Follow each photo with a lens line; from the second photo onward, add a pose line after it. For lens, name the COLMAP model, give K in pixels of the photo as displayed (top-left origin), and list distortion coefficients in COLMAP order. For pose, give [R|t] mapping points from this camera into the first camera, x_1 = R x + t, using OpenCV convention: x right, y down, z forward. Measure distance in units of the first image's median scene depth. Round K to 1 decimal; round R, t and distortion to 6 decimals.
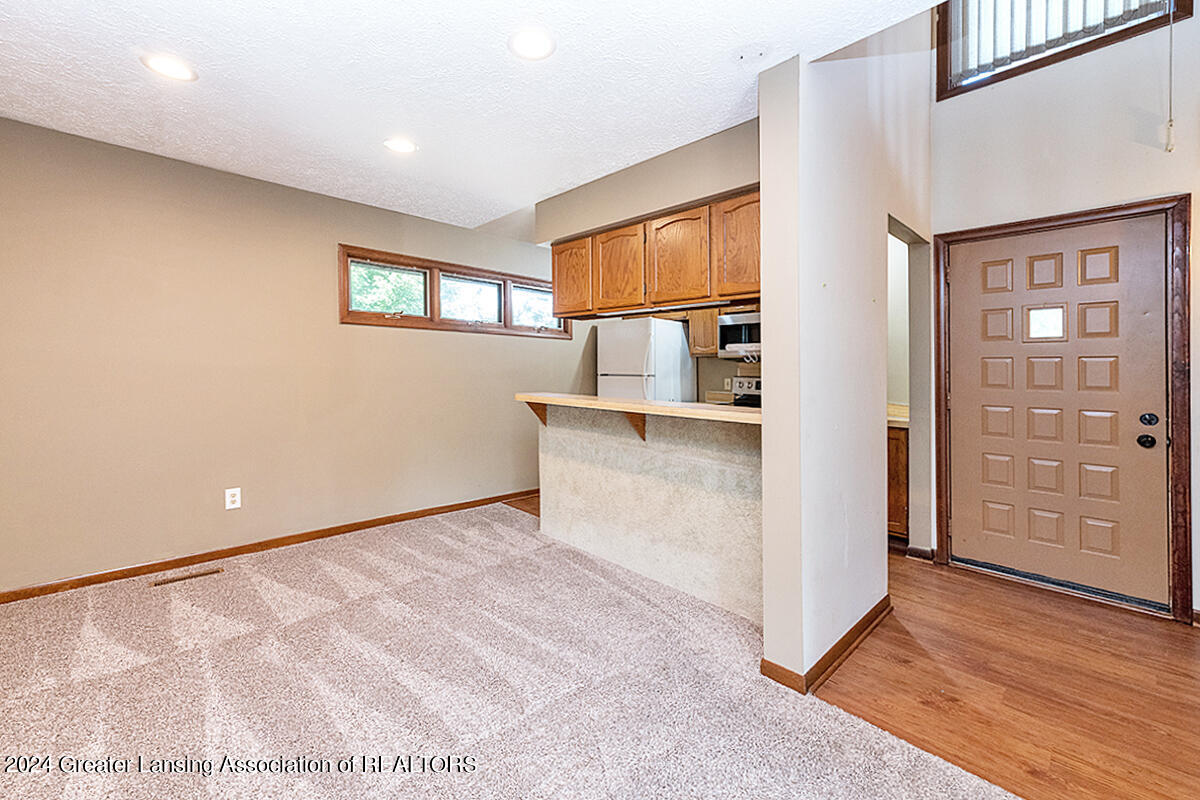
lens RADIAL K [[493.1, 0, 581.3], [0, 493.1, 404.4], [0, 0, 1]] dist [0.011695, 0.000400]
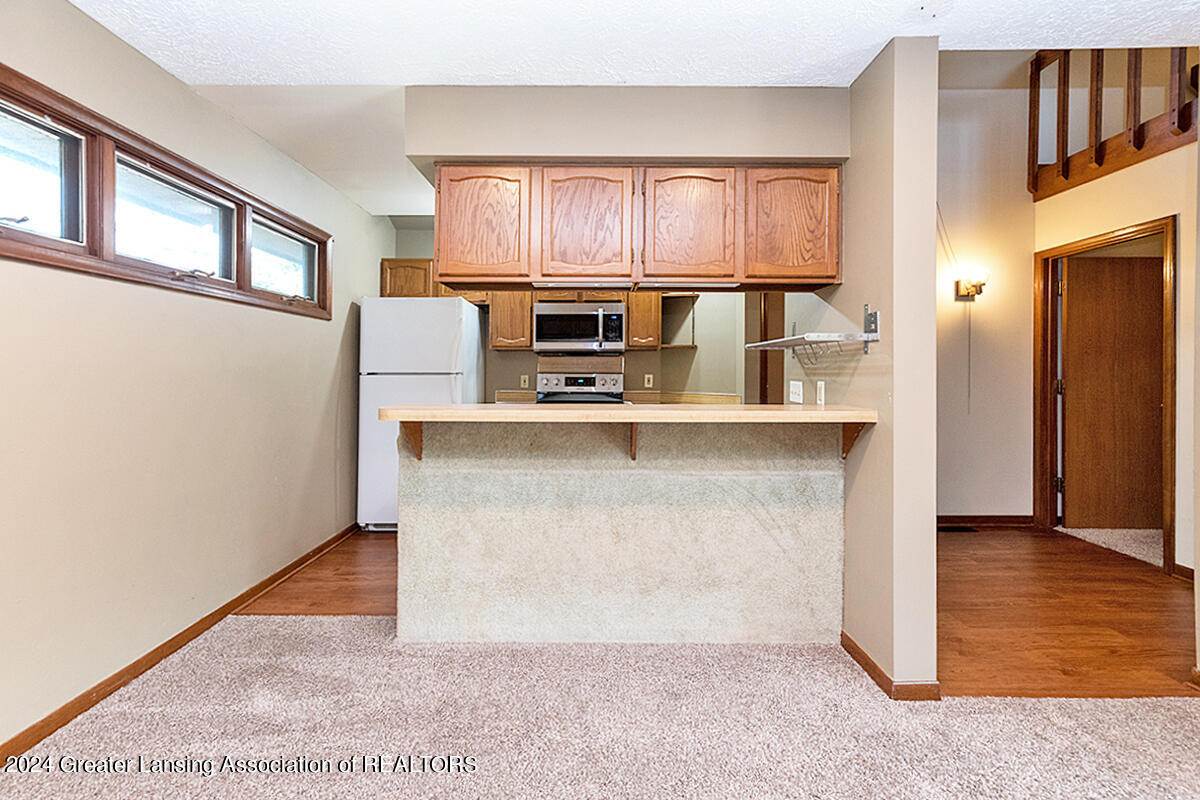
lens RADIAL K [[489.7, 0, 595.4], [0, 489.7, 380.4], [0, 0, 1]] dist [0.006432, 0.000246]
pose [[0.676176, -0.027924, 0.736211, -0.339703], [0.058861, 0.998135, -0.016203, -0.027629], [-0.734385, 0.054290, 0.676558, 0.404857]]
